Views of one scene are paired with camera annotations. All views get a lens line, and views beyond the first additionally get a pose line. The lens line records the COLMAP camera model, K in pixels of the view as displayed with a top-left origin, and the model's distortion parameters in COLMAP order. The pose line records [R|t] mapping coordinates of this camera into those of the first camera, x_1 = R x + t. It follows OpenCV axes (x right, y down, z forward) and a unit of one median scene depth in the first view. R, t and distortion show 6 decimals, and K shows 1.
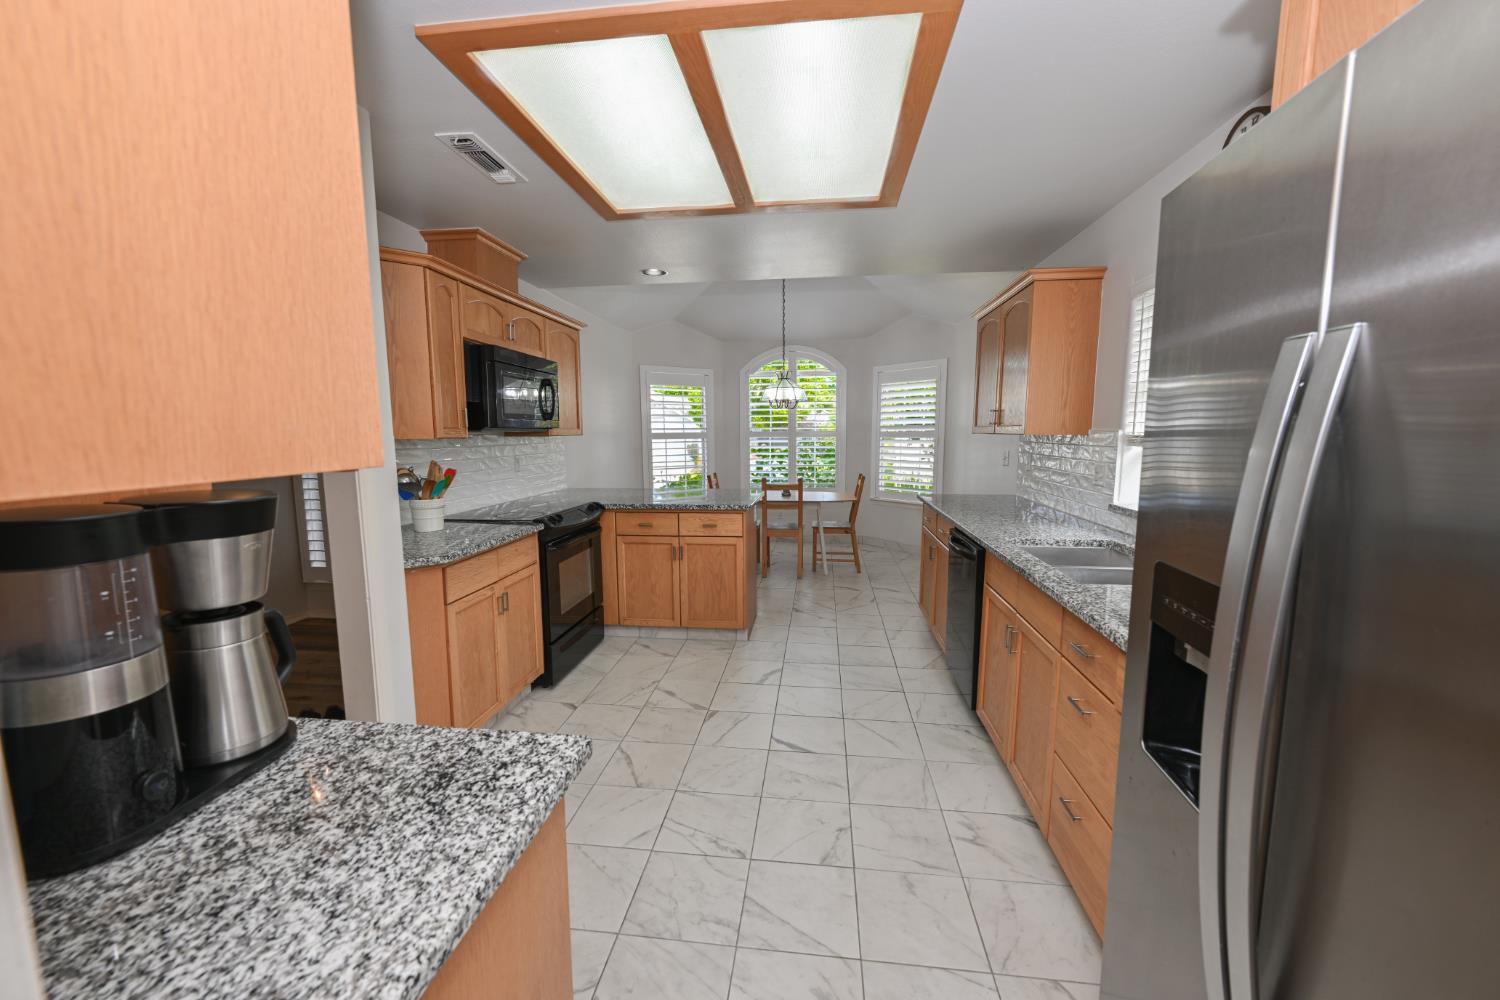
lens RADIAL K [[585.4, 0, 745.4], [0, 585.4, 505.5], [0, 0, 1]] dist [0.001652, -0.000186]
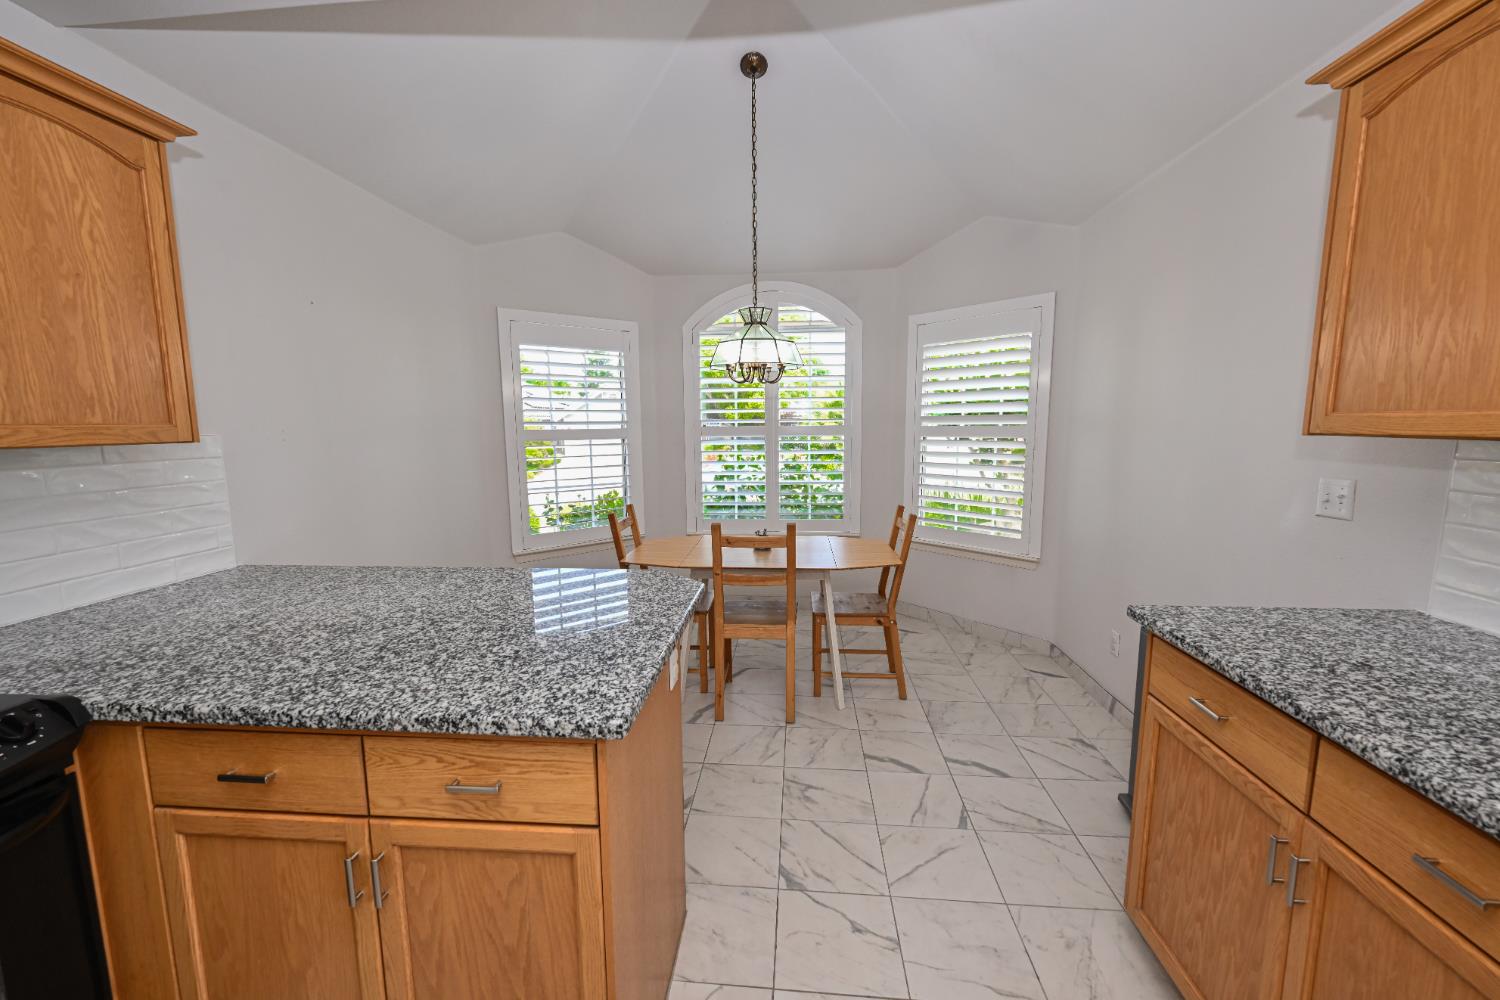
lens RADIAL K [[585.4, 0, 748.3], [0, 585.4, 491.3], [0, 0, 1]] dist [0.001652, -0.000186]
pose [[0.999002, -0.008477, 0.043848, 0.034881], [0.008911, 0.999913, -0.009721, -0.063946], [-0.043762, 0.010102, 0.998991, 0.476855]]
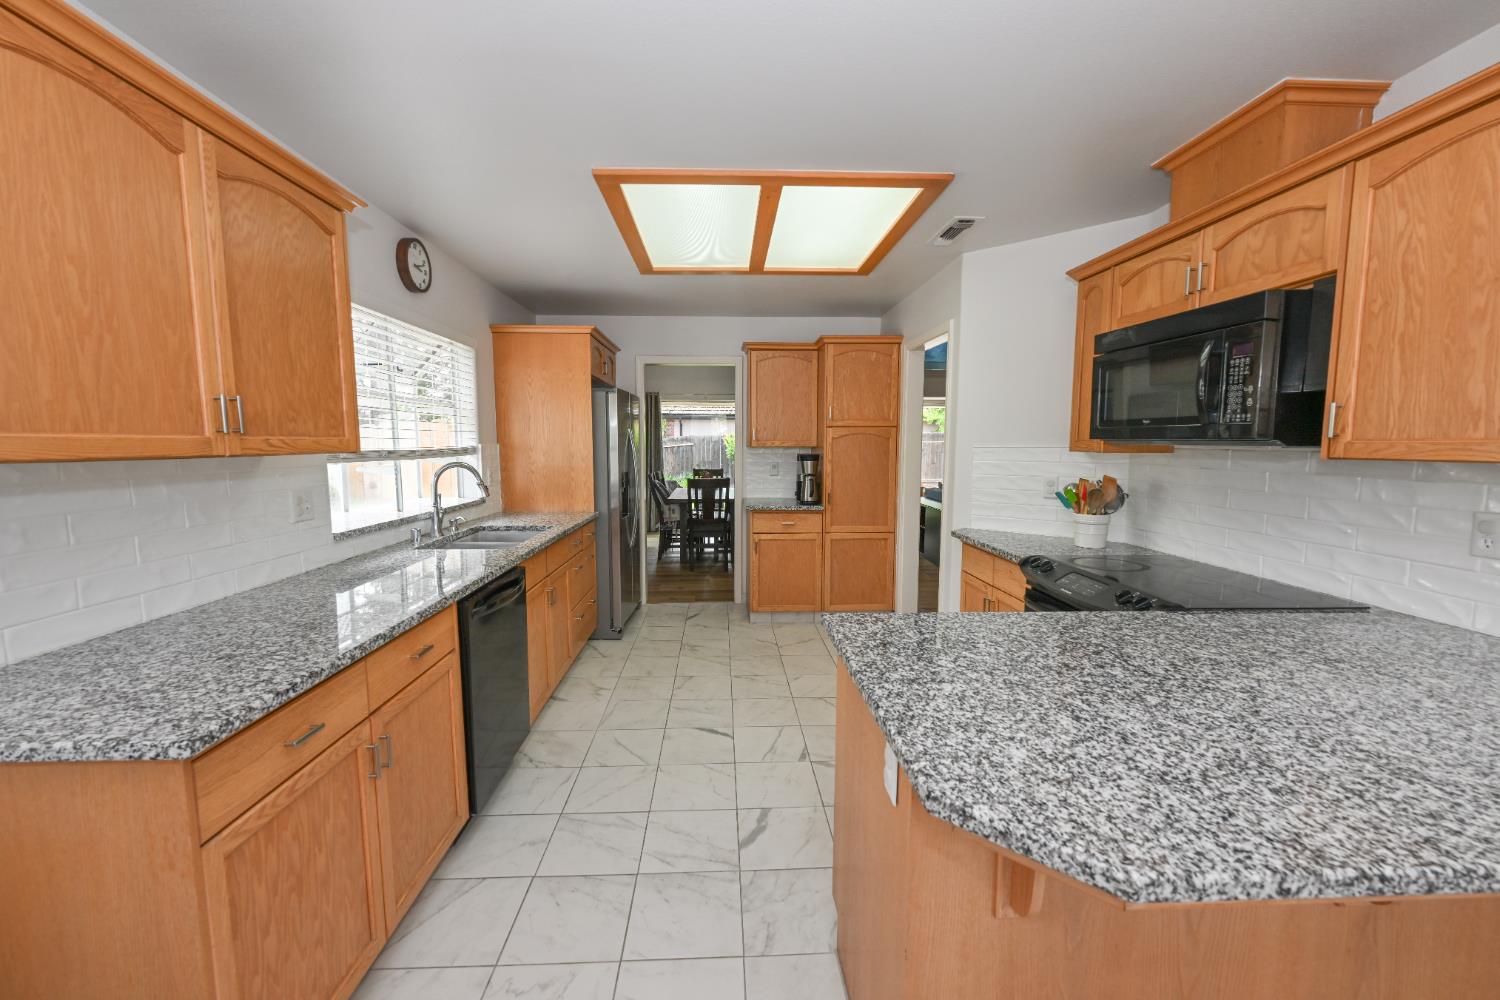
lens RADIAL K [[585.4, 0, 742.2], [0, 585.4, 499.8], [0, 0, 1]] dist [0.001652, -0.000186]
pose [[-0.985702, 0.018038, -0.167532, 0.091392], [-0.019612, 0.975213, 0.220397, -0.117129], [0.167355, 0.220531, -0.960915, 0.898131]]
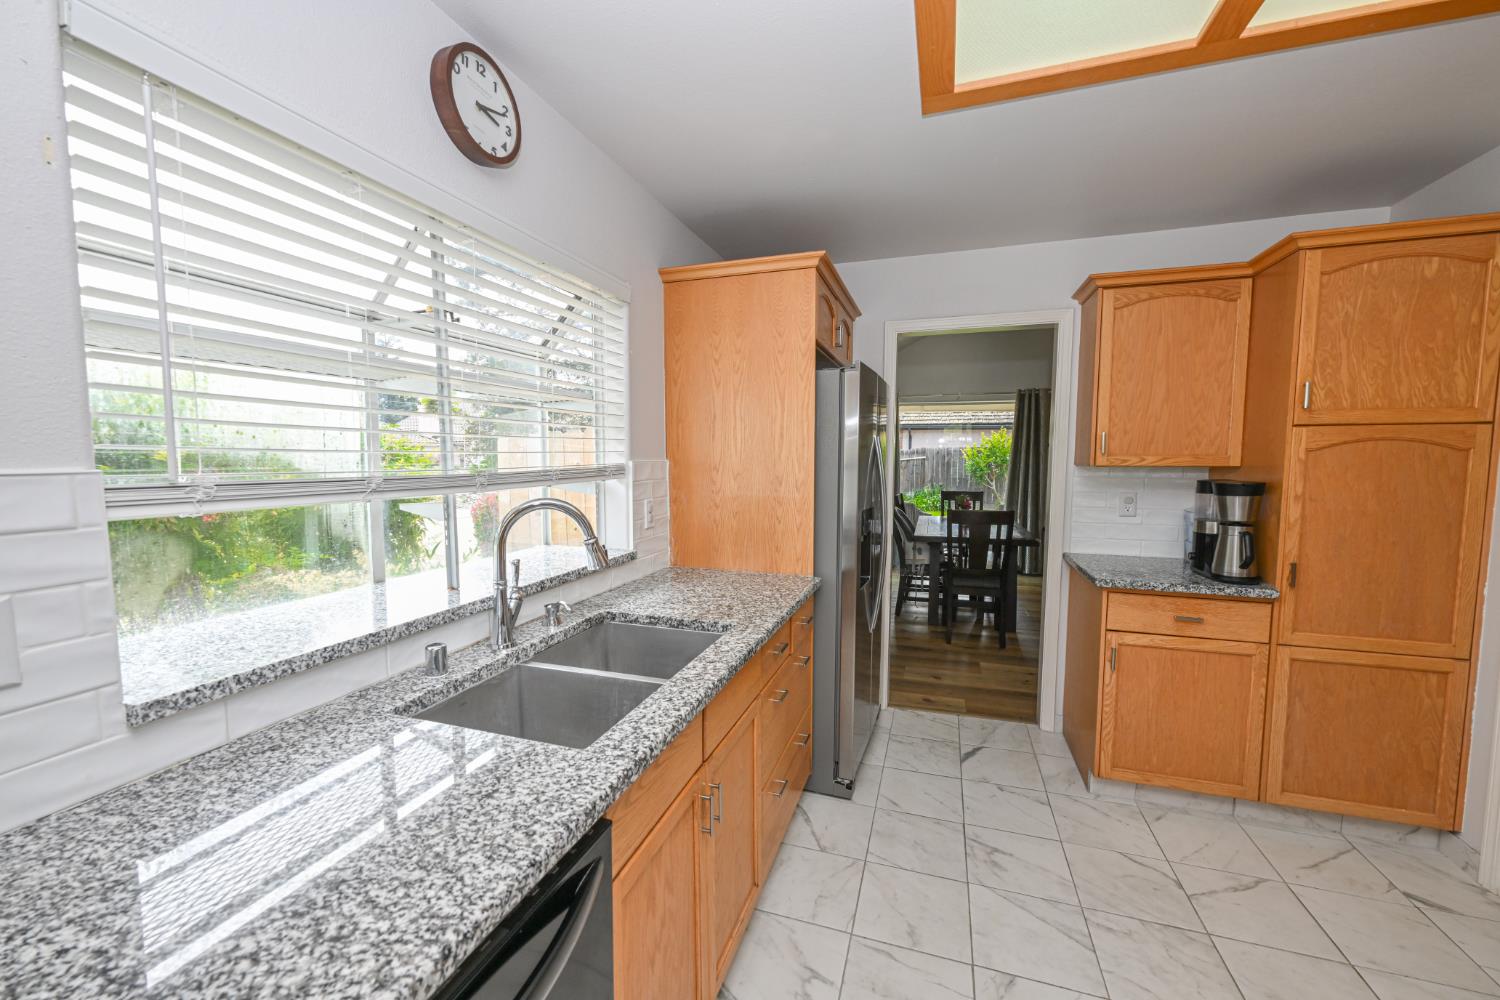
lens RADIAL K [[585.4, 0, 750.3], [0, 585.4, 500.0], [0, 0, 1]] dist [0.001652, -0.000186]
pose [[-0.982014, -0.013287, 0.188340, 0.105584], [0.024865, 0.979732, 0.198765, -0.095125], [-0.187164, 0.199873, -0.961780, 0.715691]]
